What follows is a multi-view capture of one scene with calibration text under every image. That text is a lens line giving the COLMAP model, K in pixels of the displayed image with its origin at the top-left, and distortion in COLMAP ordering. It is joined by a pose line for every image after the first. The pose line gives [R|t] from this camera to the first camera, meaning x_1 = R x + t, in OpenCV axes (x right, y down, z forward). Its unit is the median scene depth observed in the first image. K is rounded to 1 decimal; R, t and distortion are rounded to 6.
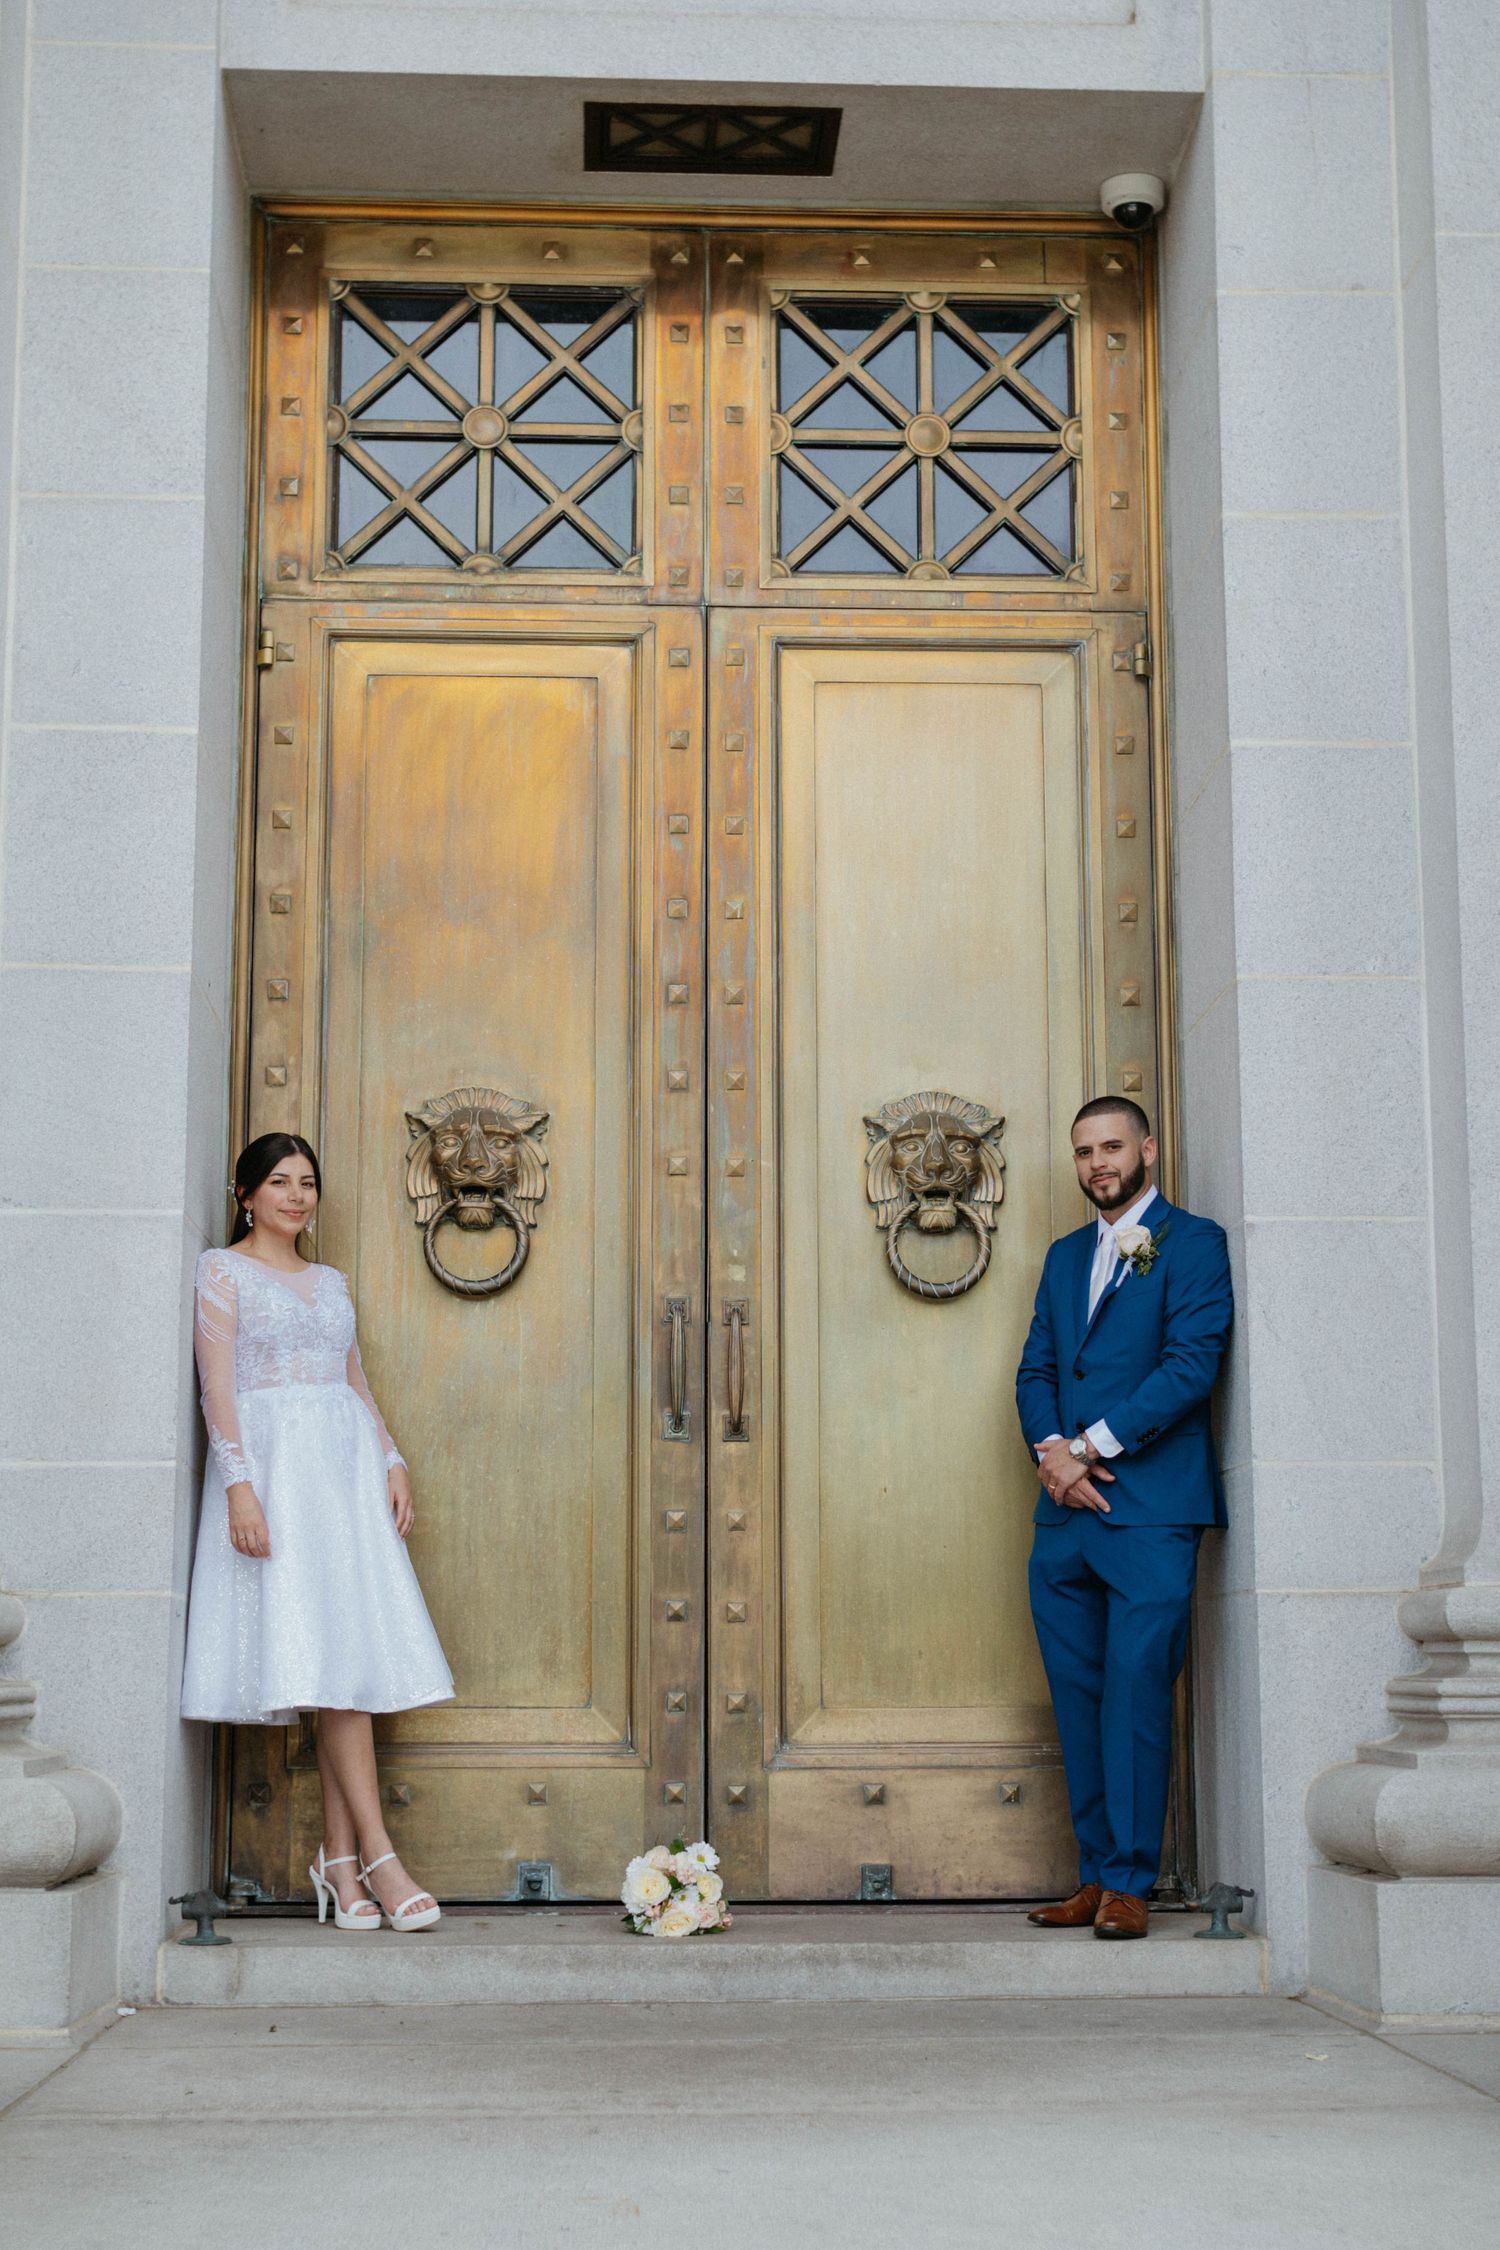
lens RADIAL K [[3109.6, 0, 757.7], [0, 3109.6, 1042.8], [0, 0, 1]] dist [-0.005936, 0.124519]
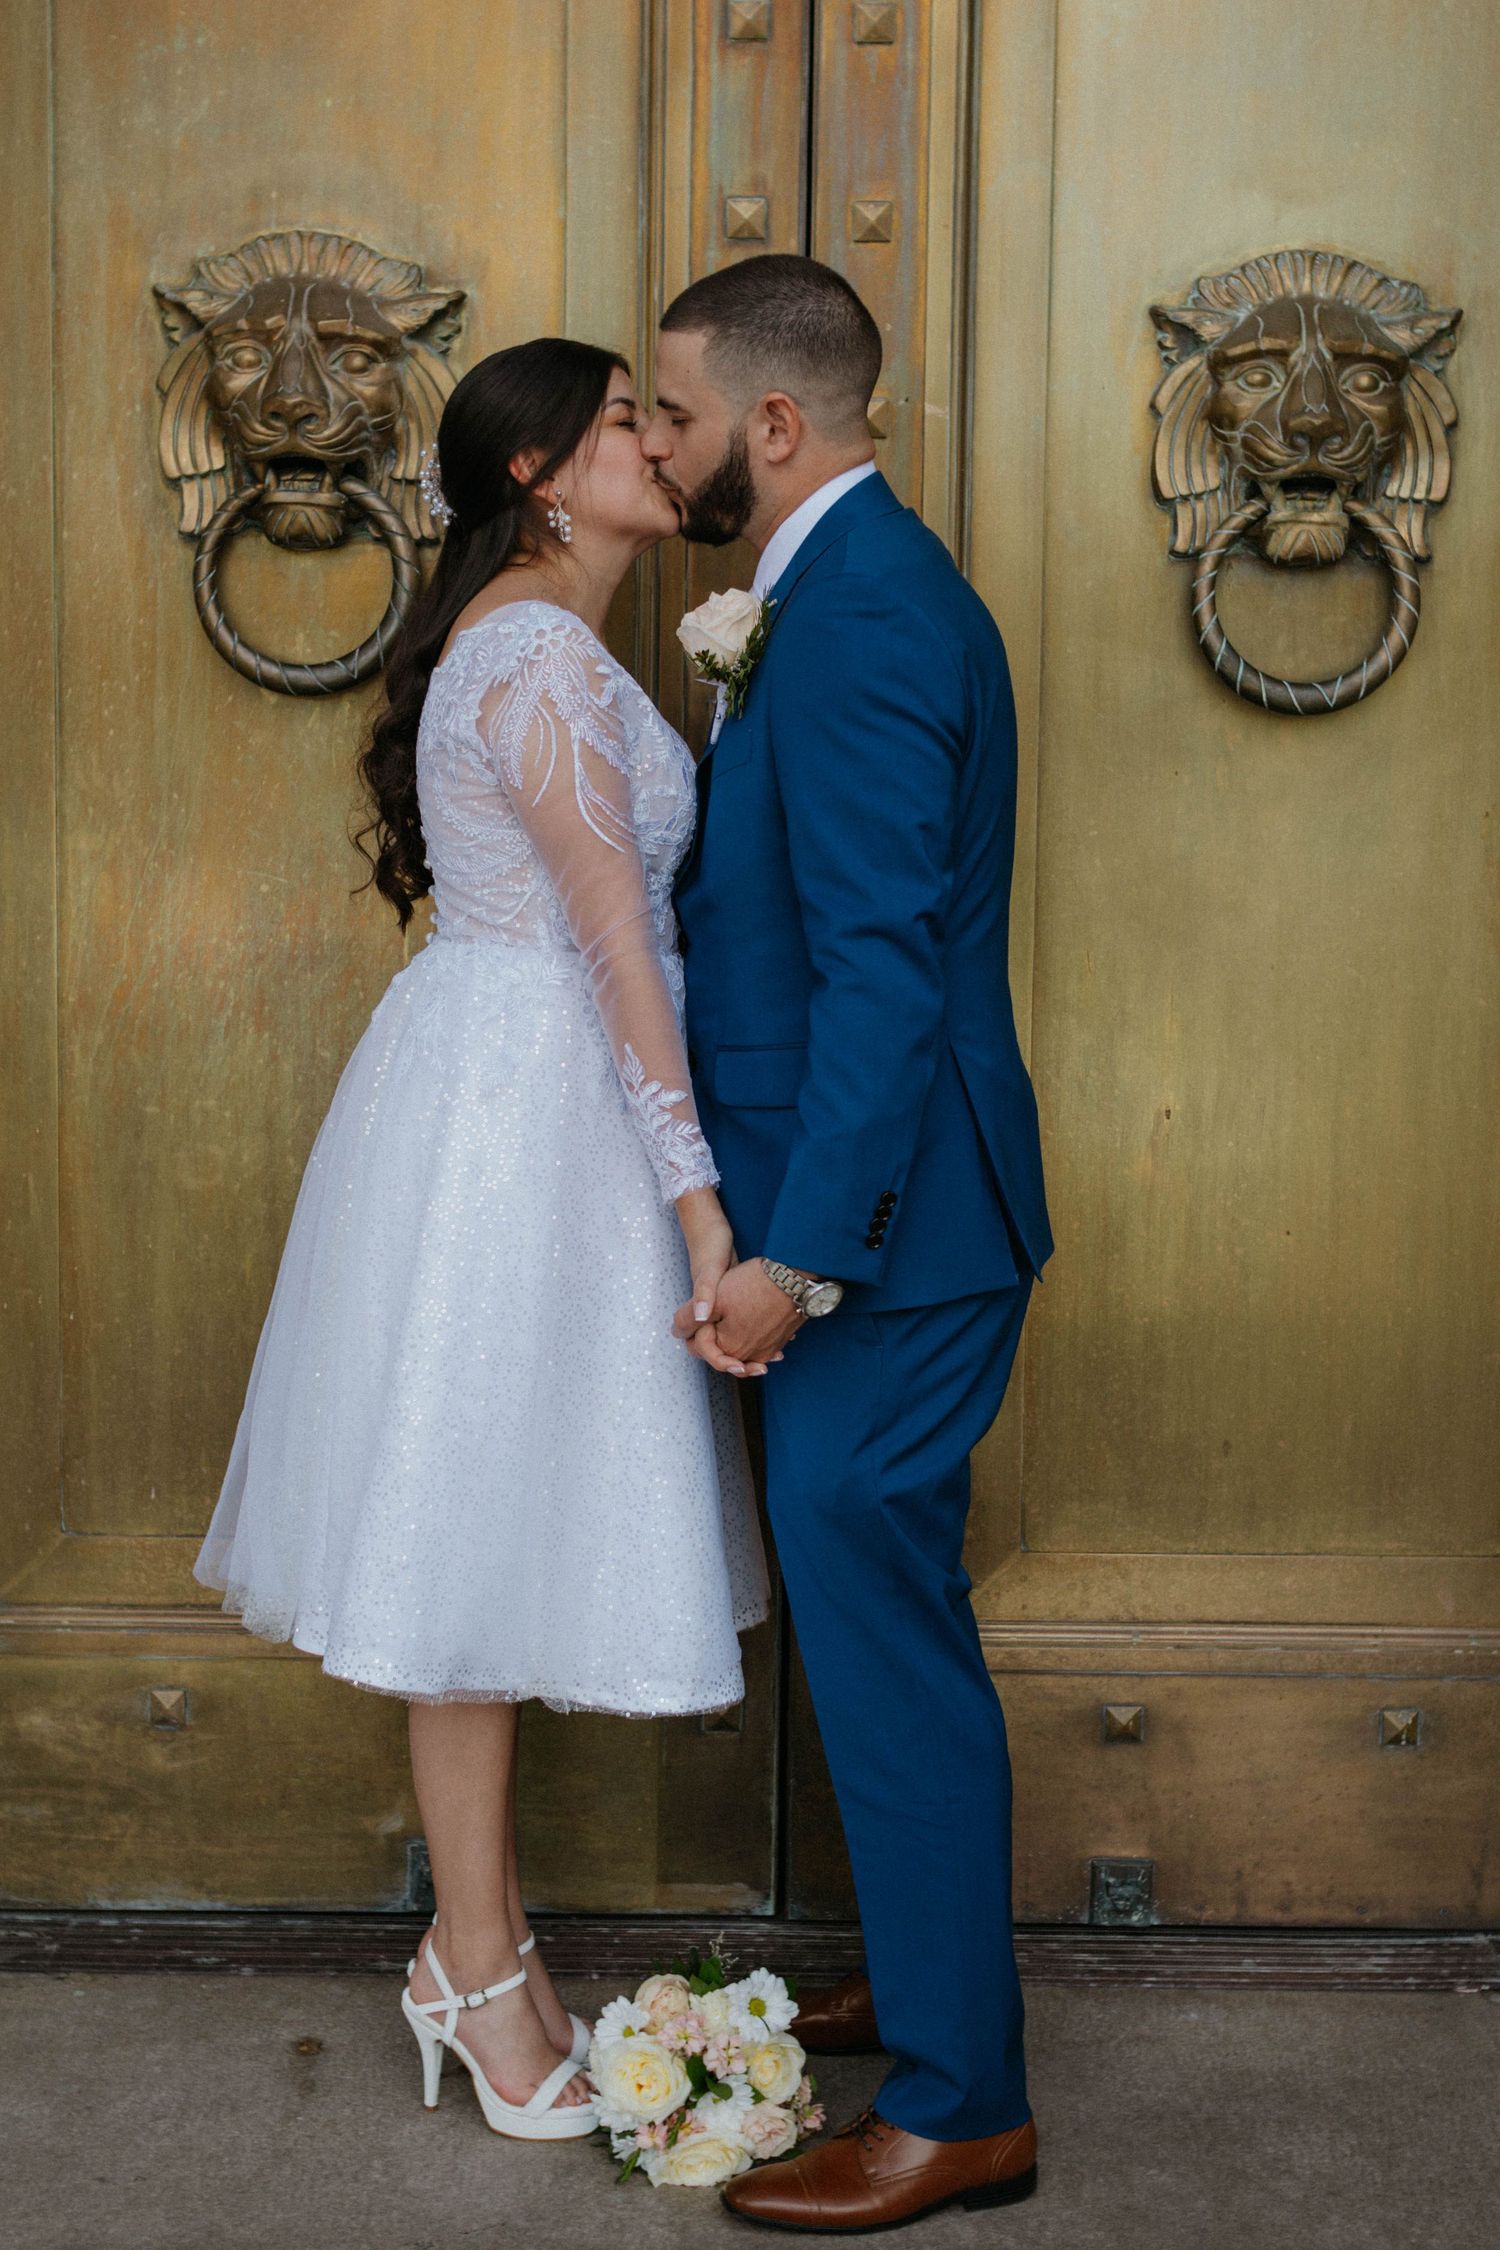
lens RADIAL K [[3109.6, 0, 757.7], [0, 3109.6, 1042.8], [0, 0, 1]] dist [-0.005936, 0.124519]
pose [[0.998750, 0.022481, -0.044641, -0.000922], [-0.008104, 0.954159, 0.299191, -0.009270], [0.049320, -0.298456, 0.953148, 0.535909]]
